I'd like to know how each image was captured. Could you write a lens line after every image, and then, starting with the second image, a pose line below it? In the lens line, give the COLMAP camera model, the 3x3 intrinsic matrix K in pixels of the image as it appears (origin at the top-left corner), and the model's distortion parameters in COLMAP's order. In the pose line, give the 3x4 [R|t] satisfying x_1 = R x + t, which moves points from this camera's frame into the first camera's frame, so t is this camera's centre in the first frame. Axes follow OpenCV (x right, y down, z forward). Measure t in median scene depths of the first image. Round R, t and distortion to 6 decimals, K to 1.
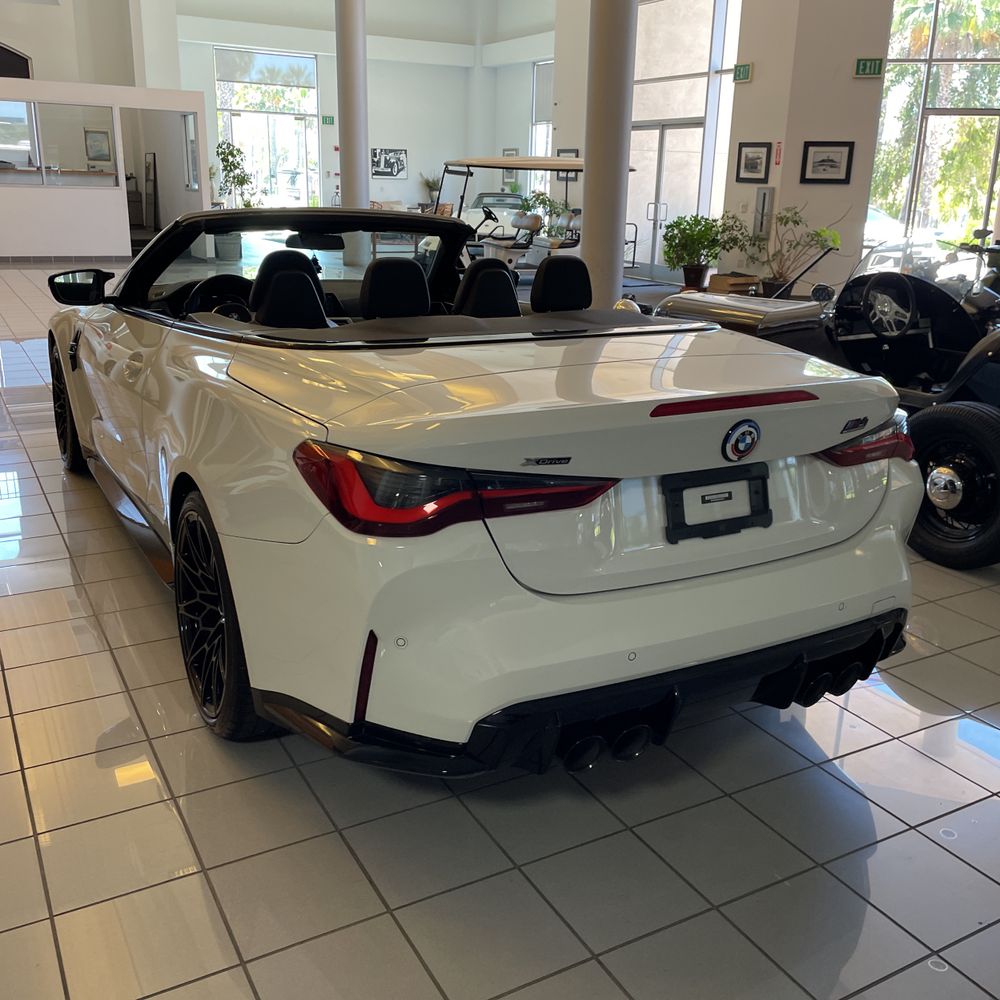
lens RADIAL K [[1021.8, 0, 518.1], [0, 1021.8, 498.5], [0, 0, 1]] dist [0.166668, -0.204122]
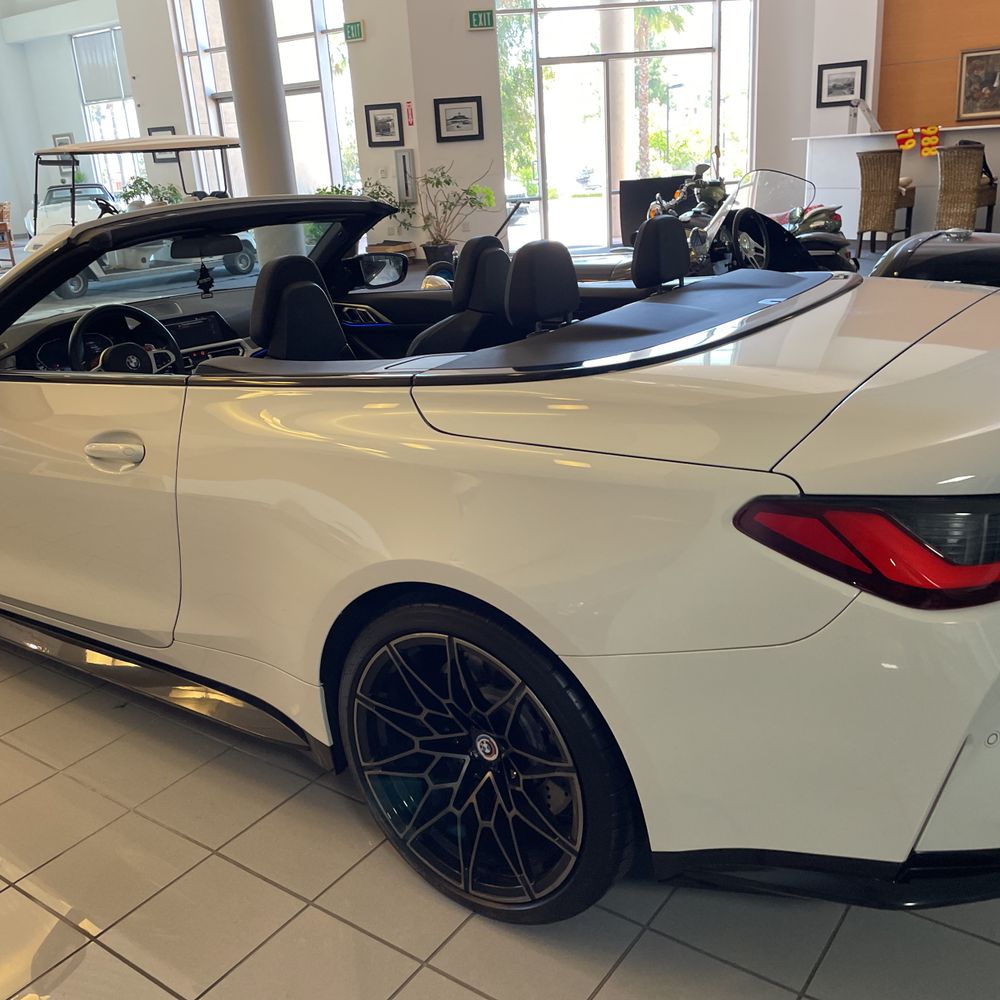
lens RADIAL K [[1021.8, 0, 518.1], [0, 1021.8, 498.5], [0, 0, 1]] dist [0.166668, -0.204122]
pose [[0.898140, -0.227485, 0.376290, -0.105728], [0.218754, 0.973518, 0.066407, -0.022888], [-0.381432, 0.022672, 0.924119, 0.070283]]
